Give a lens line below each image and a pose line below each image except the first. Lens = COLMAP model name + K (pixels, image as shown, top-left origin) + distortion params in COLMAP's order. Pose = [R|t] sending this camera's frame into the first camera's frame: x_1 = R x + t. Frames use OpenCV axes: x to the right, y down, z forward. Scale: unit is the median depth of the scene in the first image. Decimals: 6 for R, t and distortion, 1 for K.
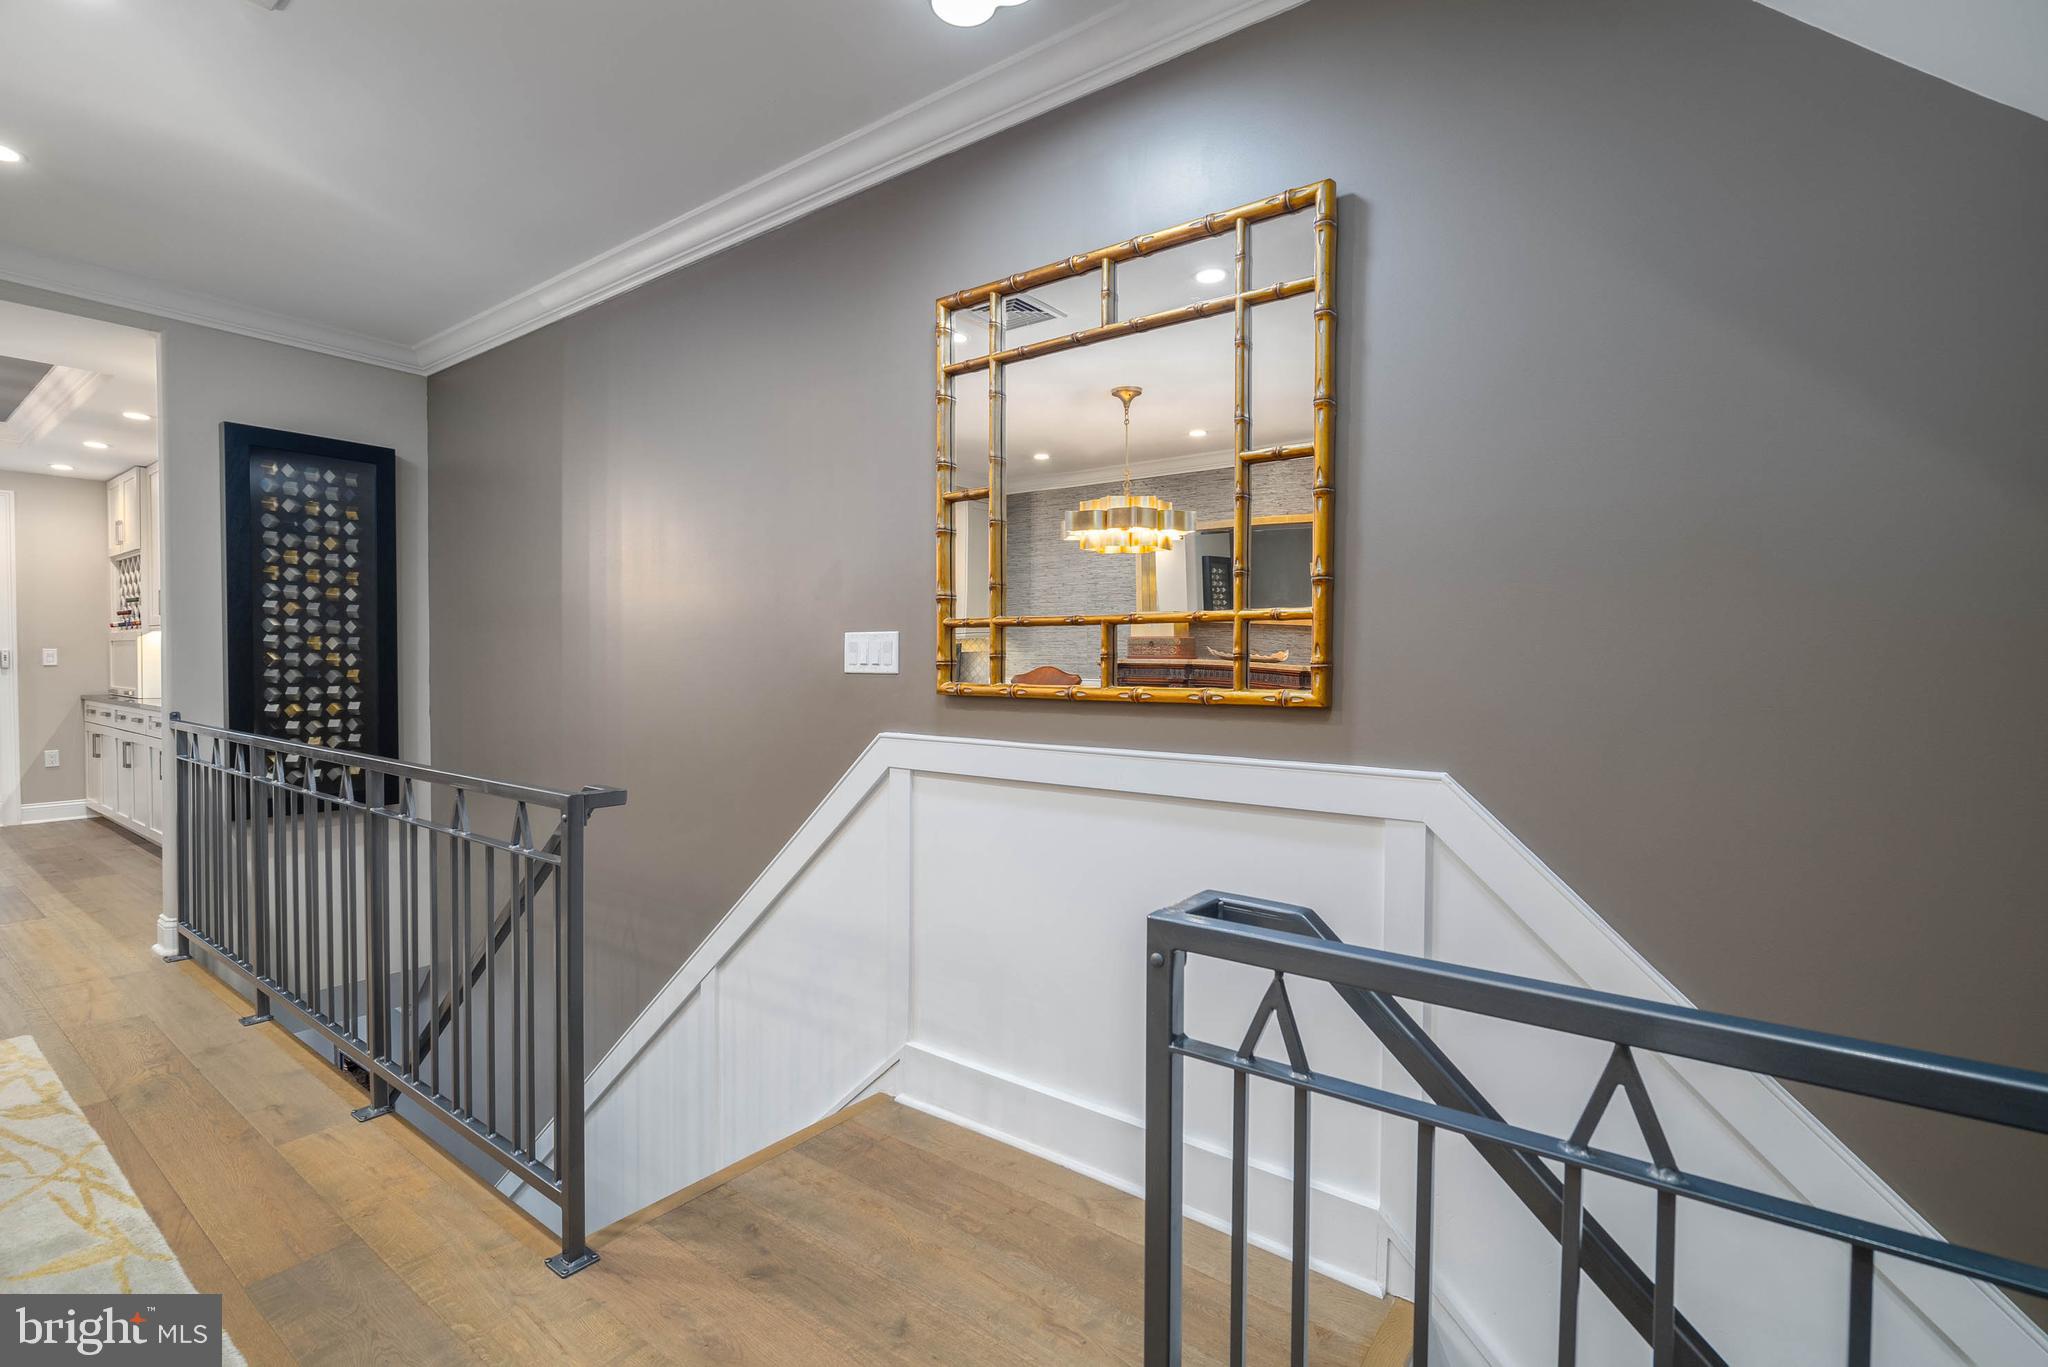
lens RADIAL K [[944.8, 0, 1014.8], [0, 944.8, 684.9], [0, 0, 1]] dist [0.001156, 0.000693]
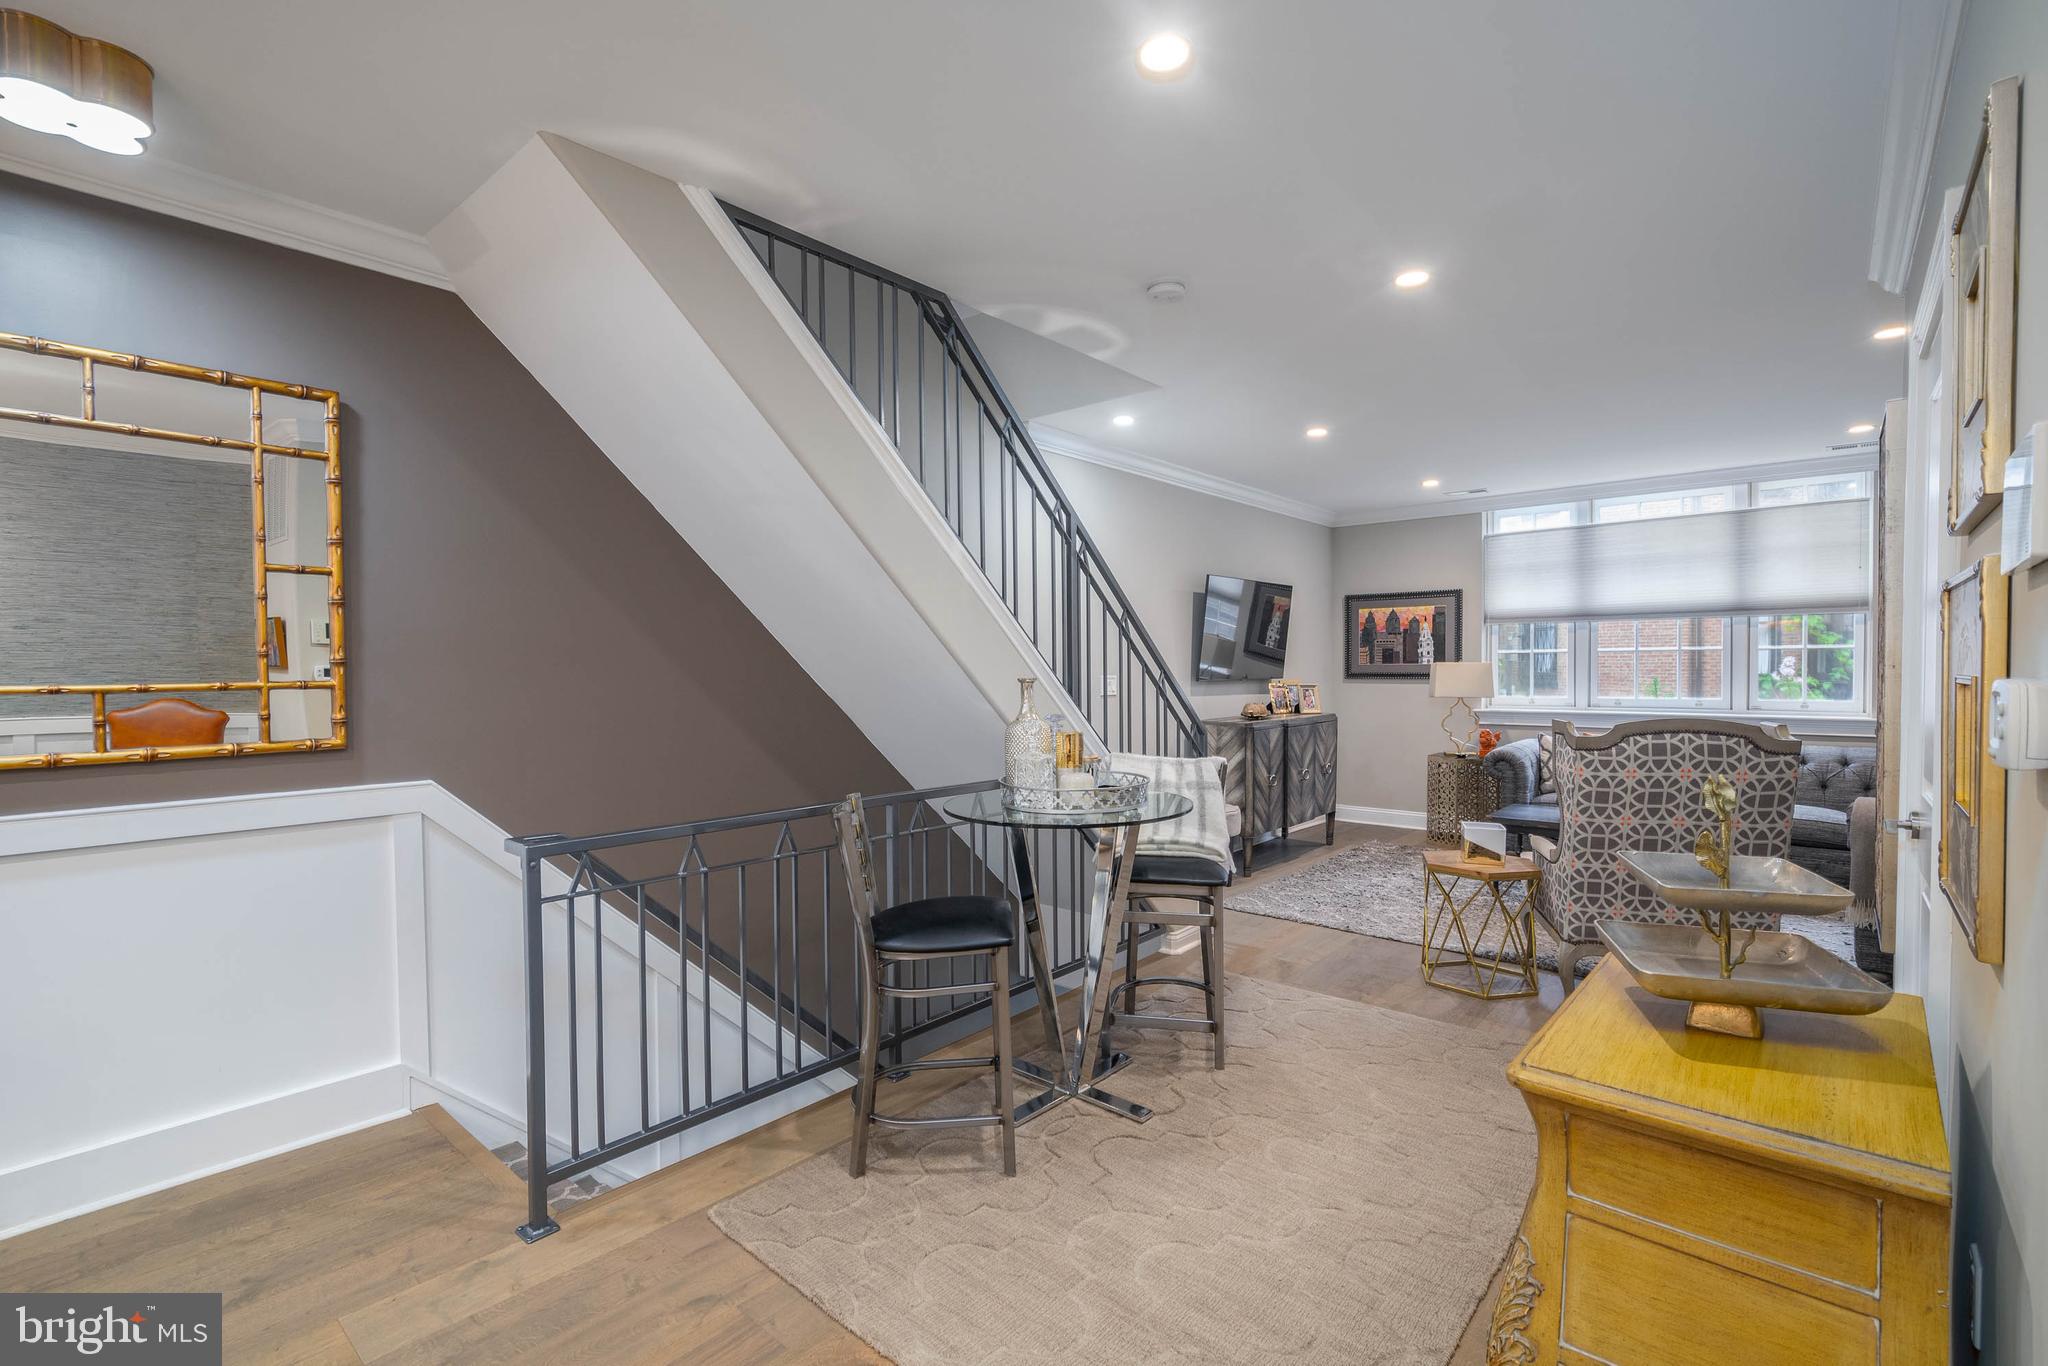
lens RADIAL K [[944.8, 0, 1014.8], [0, 944.8, 684.4], [0, 0, 1]] dist [0.001156, 0.000693]
pose [[0.052993, -0.022391, 0.998344, -1.095050], [0.026904, 0.999418, 0.020987, -0.079835], [-0.998232, 0.025747, 0.053564, -0.122476]]
